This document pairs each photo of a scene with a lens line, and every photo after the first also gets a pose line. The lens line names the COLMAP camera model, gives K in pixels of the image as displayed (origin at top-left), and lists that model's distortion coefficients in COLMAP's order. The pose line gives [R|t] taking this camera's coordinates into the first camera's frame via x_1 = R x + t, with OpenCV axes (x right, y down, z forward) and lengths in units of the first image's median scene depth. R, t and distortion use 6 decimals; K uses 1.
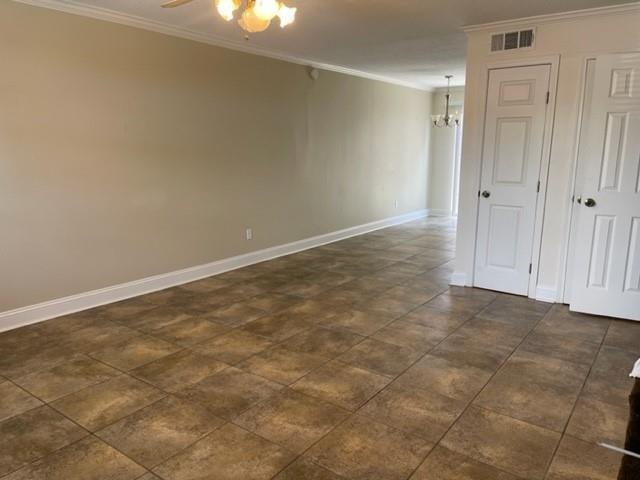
lens RADIAL K [[483.4, 0, 320.1], [0, 483.4, 240.9], [0, 0, 1]] dist [0.010062, 0.000692]
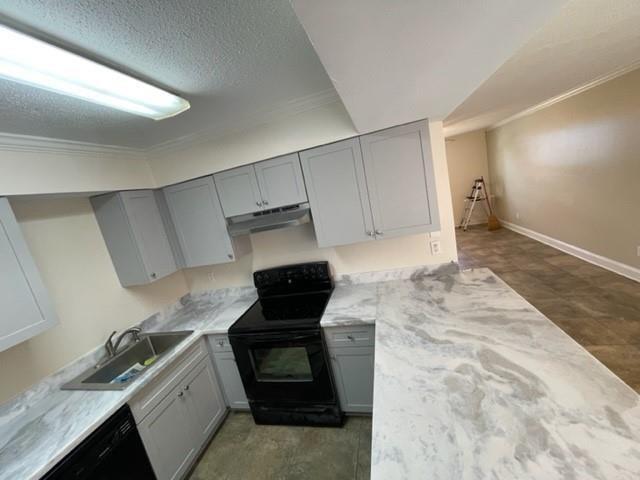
lens RADIAL K [[257.6, 0, 318.9], [0, 257.6, 239.6], [0, 0, 1]] dist [-0.002070, -0.000568]
pose [[-0.904120, 0.255398, -0.342546, 0.929690], [0.129432, 0.927734, 0.350082, -0.454771], [0.407202, 0.272180, -0.871840, 1.762016]]
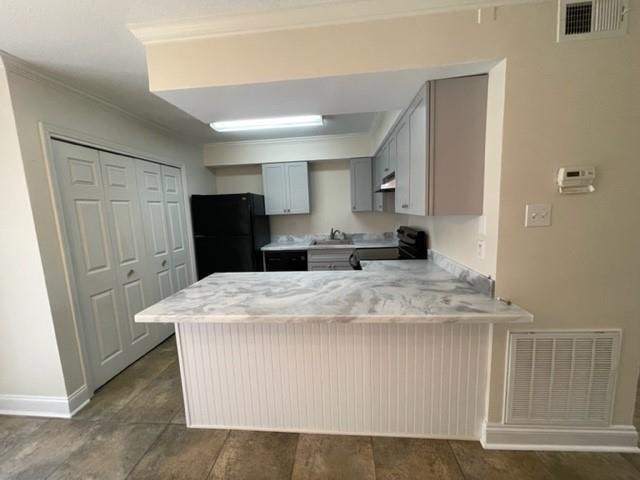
lens RADIAL K [[257.6, 0, 316.6], [0, 257.6, 242.3], [0, 0, 1]] dist [-0.002070, -0.000568]
pose [[-0.511390, -0.092676, 0.854337, 0.293562], [0.199449, 0.954221, 0.222897, -0.357173], [-0.835883, 0.284384, -0.469495, 1.776319]]
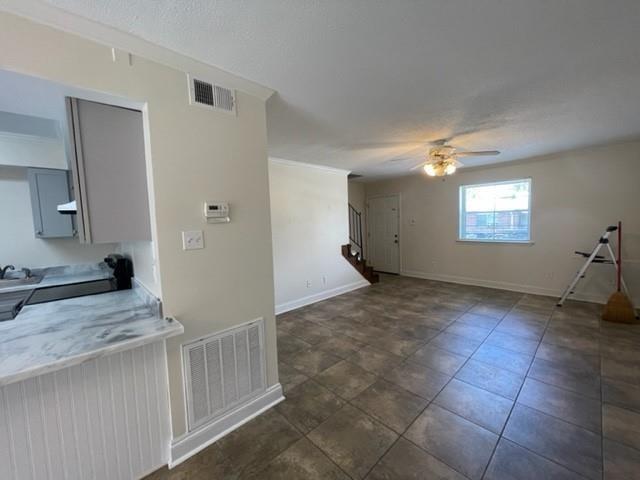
lens RADIAL K [[257.6, 0, 317.4], [0, 257.6, 242.0], [0, 0, 1]] dist [-0.002070, -0.000568]
pose [[-0.981644, 0.016557, 0.190003, 0.163198], [0.065328, 0.965151, 0.253408, -0.343856], [-0.179186, 0.261169, -0.948516, 1.712447]]
